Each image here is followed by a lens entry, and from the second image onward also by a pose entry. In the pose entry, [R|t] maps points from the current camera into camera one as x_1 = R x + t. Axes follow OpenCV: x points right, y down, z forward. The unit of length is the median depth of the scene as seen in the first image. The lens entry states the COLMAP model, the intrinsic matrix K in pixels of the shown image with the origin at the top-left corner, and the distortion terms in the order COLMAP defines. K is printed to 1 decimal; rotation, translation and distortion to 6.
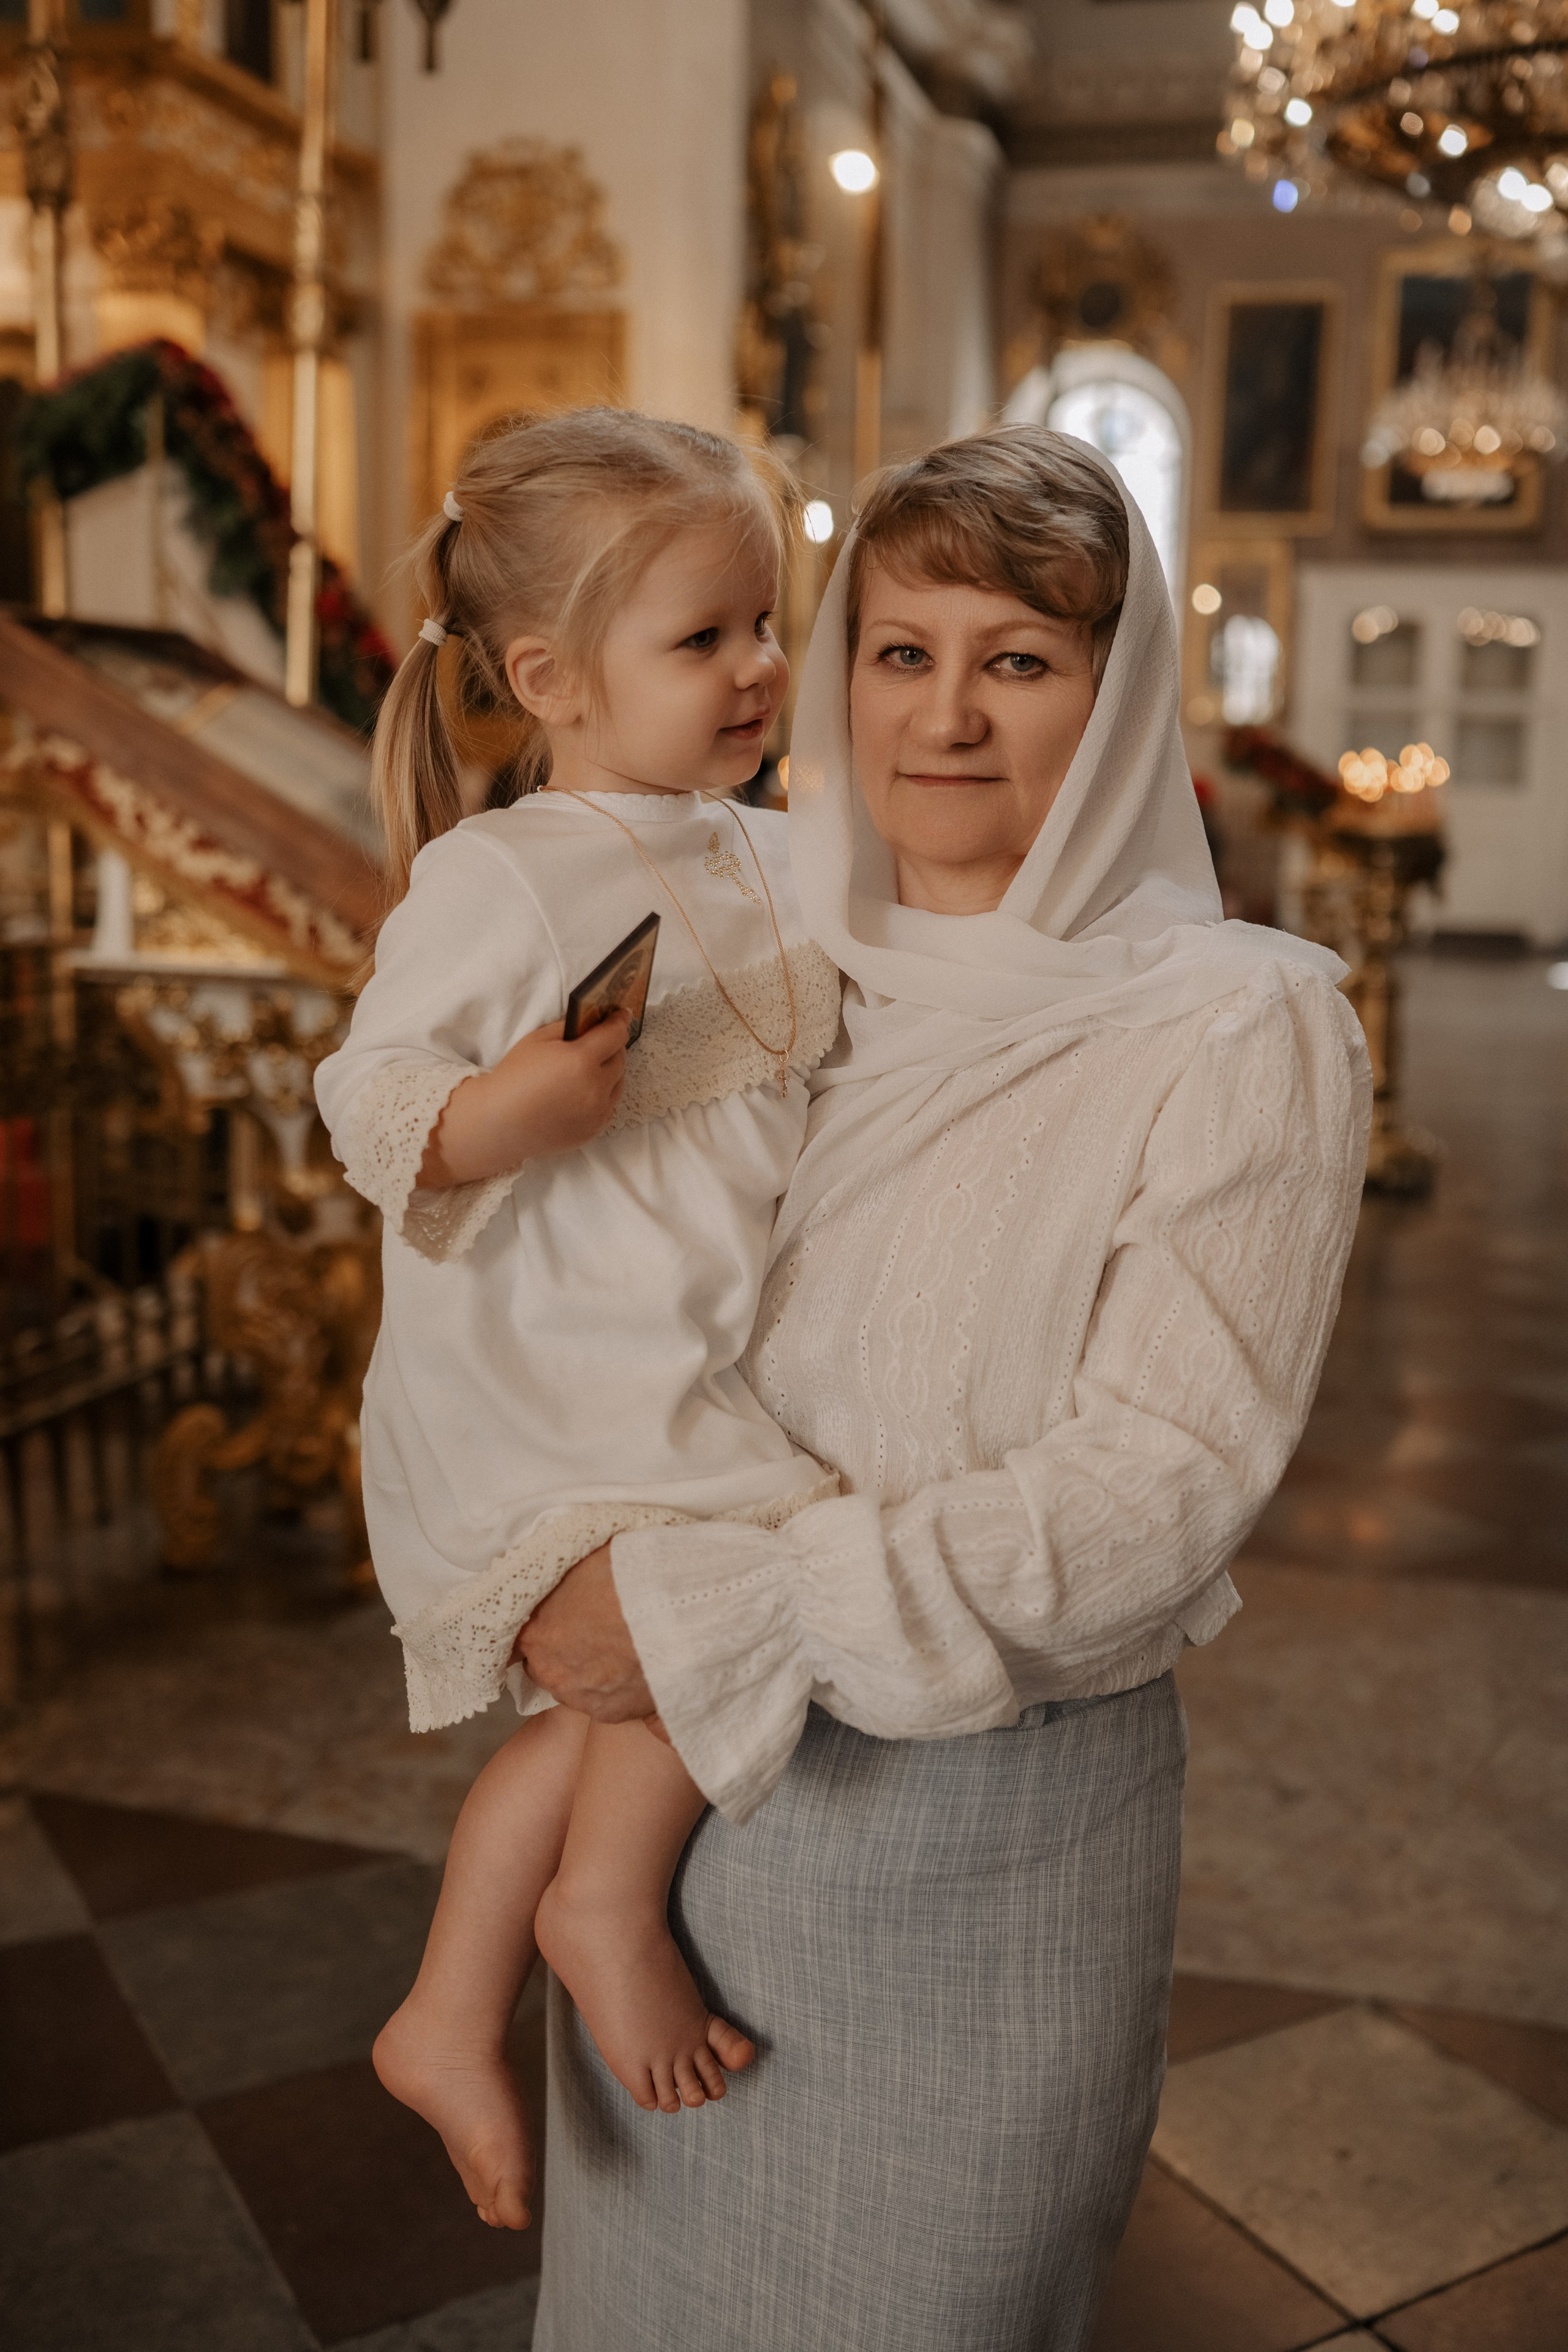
lens RADIAL K [[2204.7, 0, 780.8], [0, 2204.7, 1164.5], [0, 0, 1]] dist [-0.014430, 0.000000]
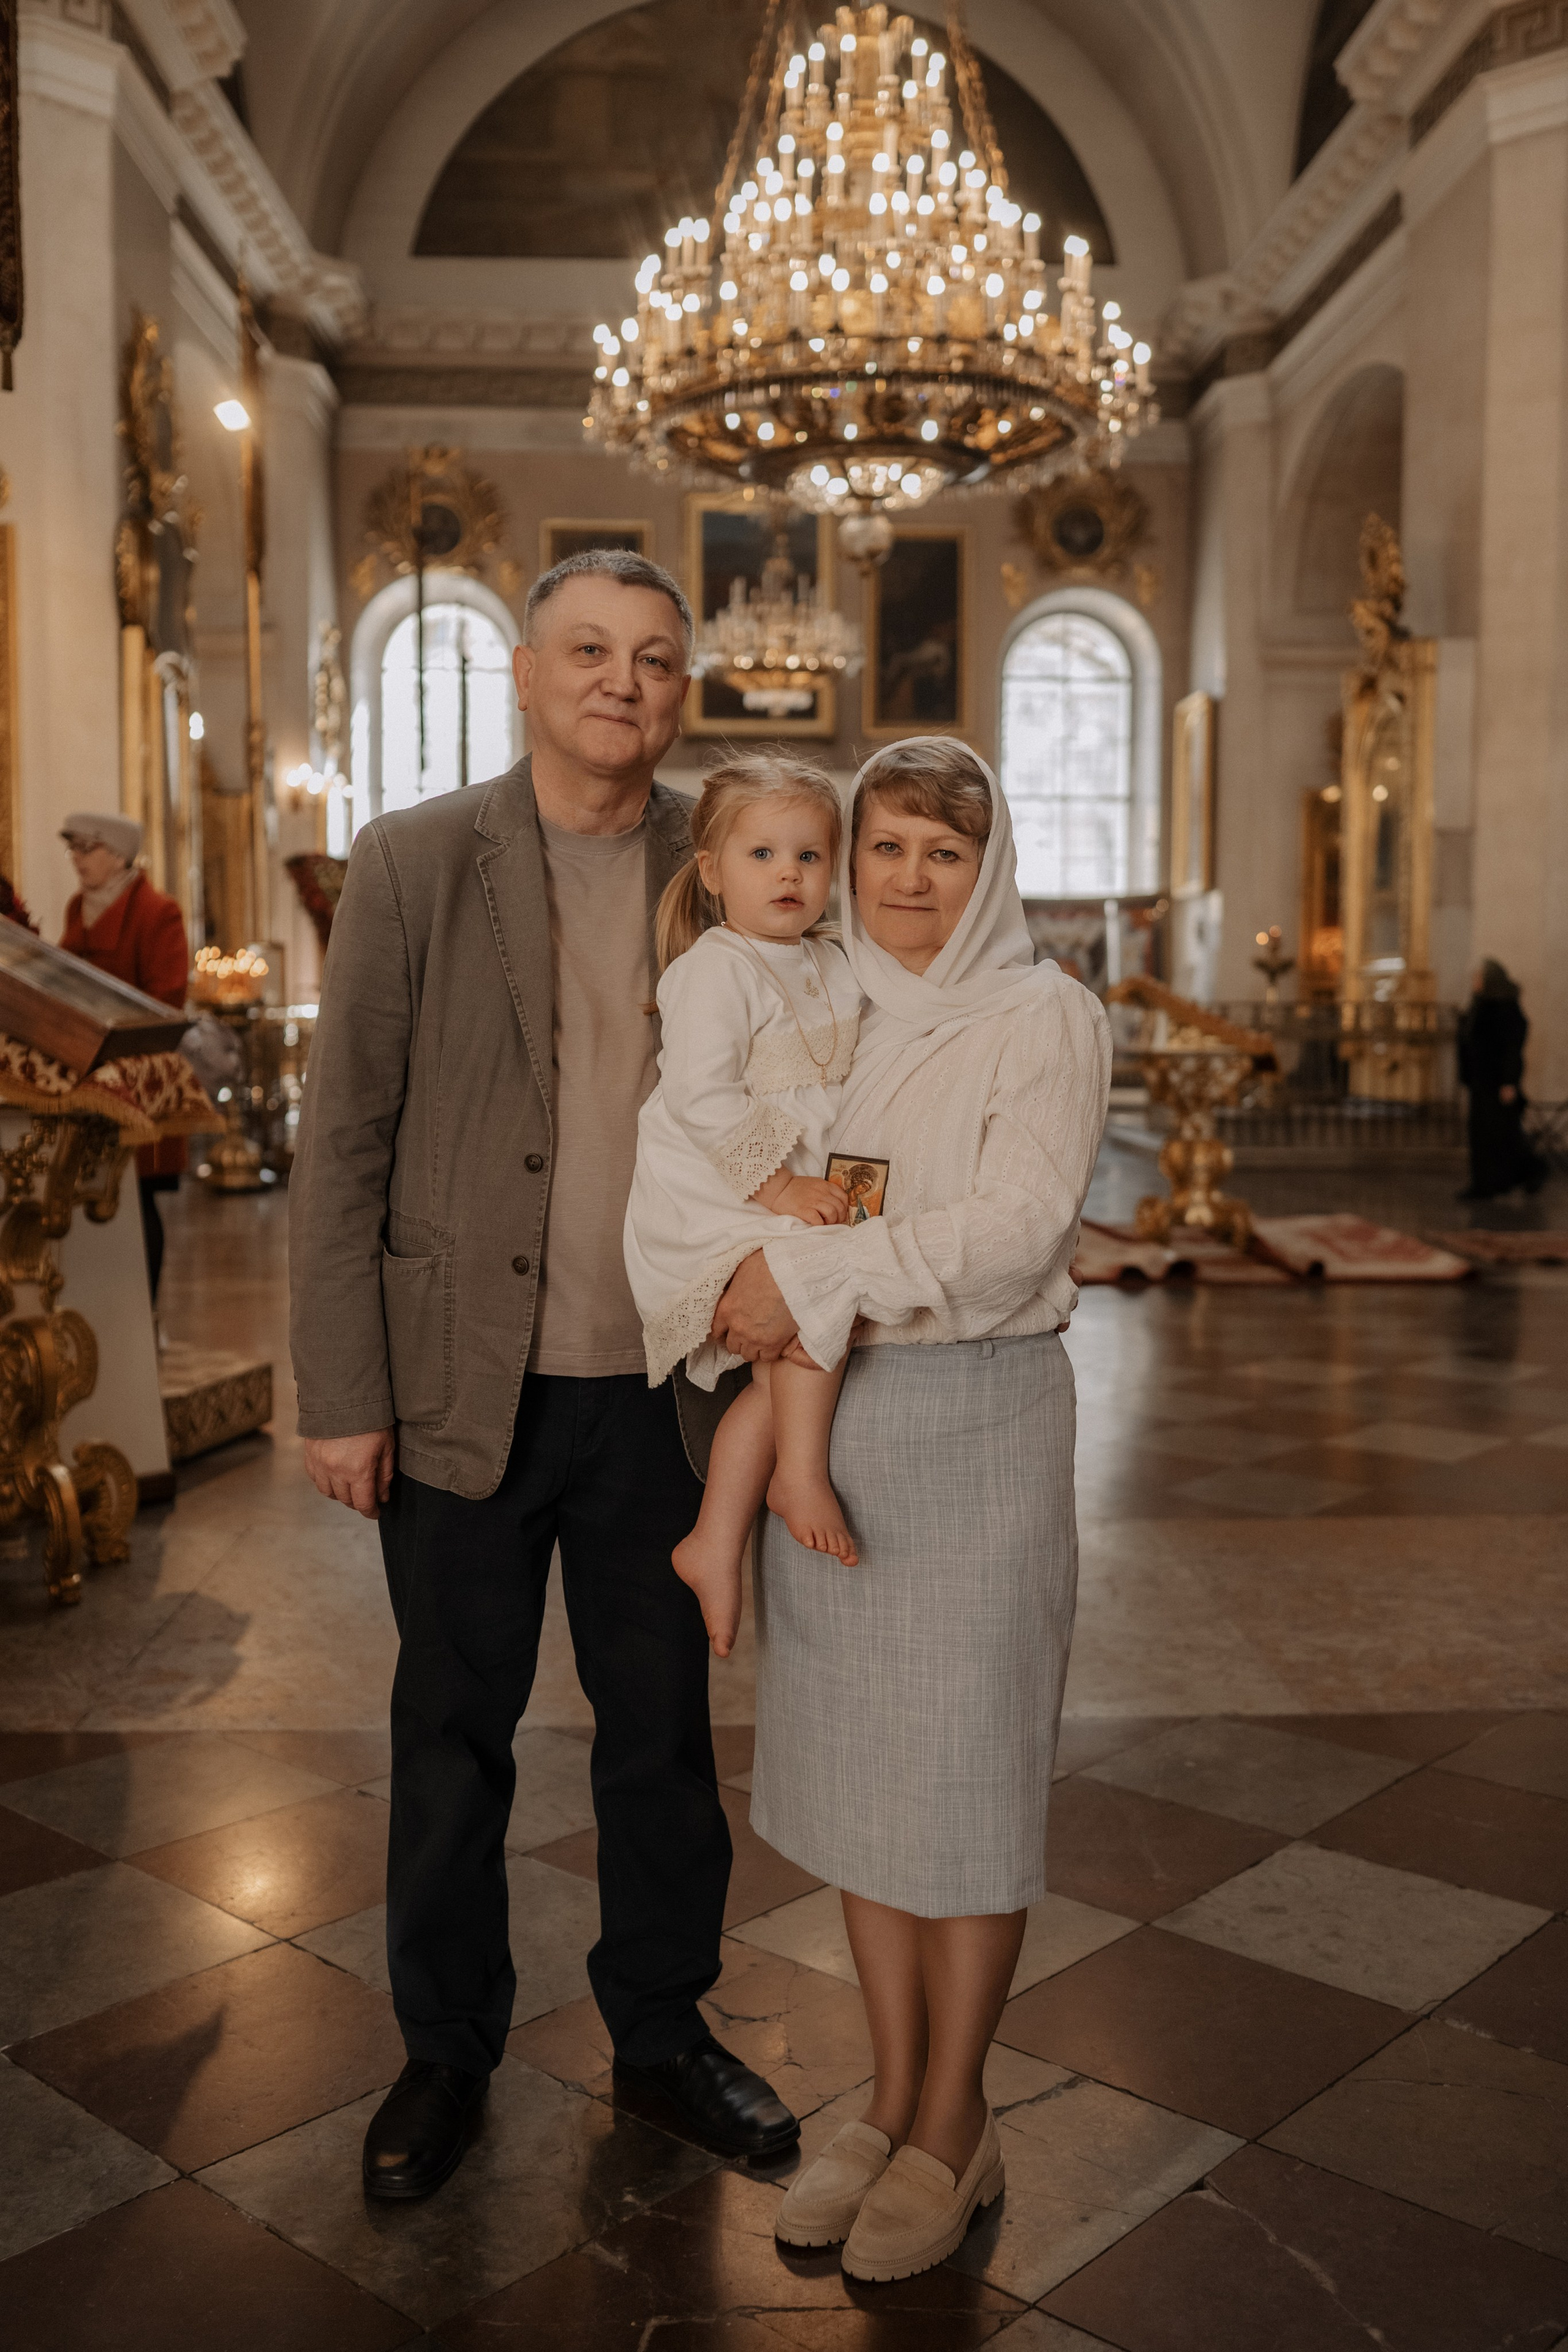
lens RADIAL K [[2213.5, 0, 793.5], [0, 2213.5, 1152.0], [0, 0, 1]] dist [-0.011017, 0.000000]
pose [[0.953156, -0.044336, 0.299214, -0.133387], [0.071099, 0.994324, -0.079152, 0.059436], [-0.294006, 0.096718, 0.950897, -0.276841]]
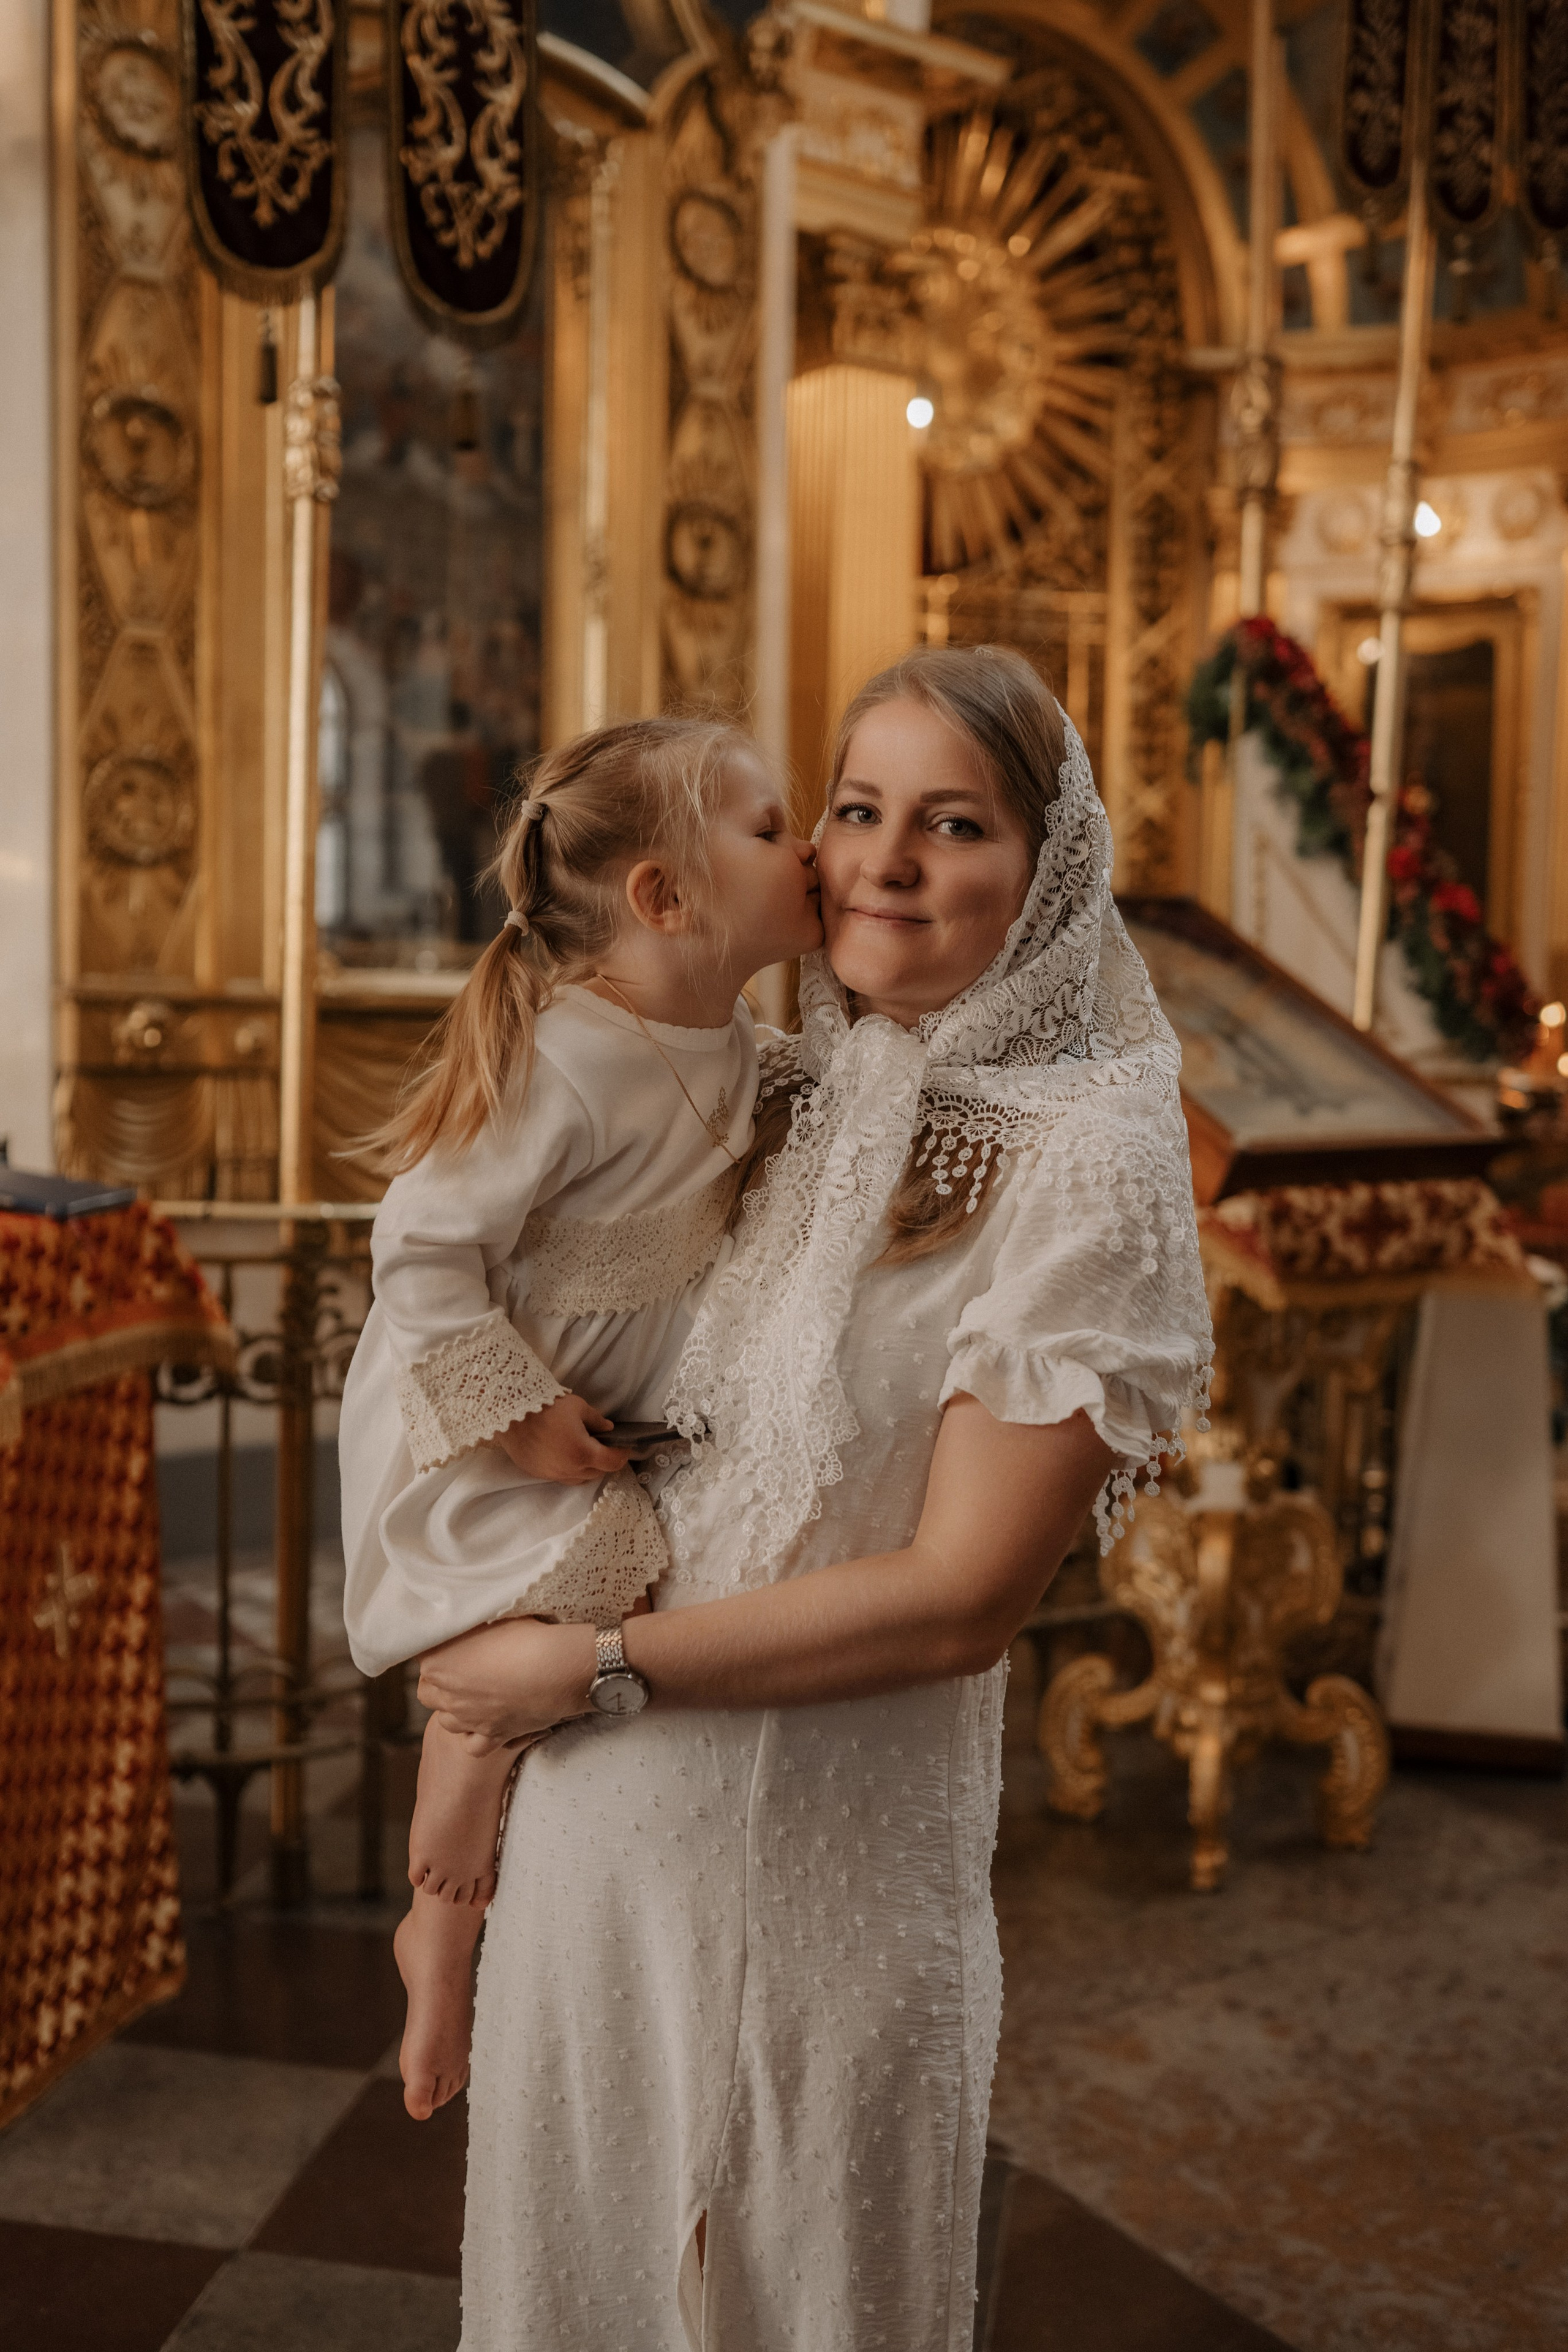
lens RADIAL K [[2204.7, 0, 817.9], [0, 2204.7, 1143.5], [0, 0, 1]] dist [-0.014430, 0.000000]
pose [[0.773241, 0.041952, -0.632722, 0.225571], [-0.114253, 0.990696, -0.073940, -0.026926], [0.623734, 0.129464, 0.770841, 0.095831]]
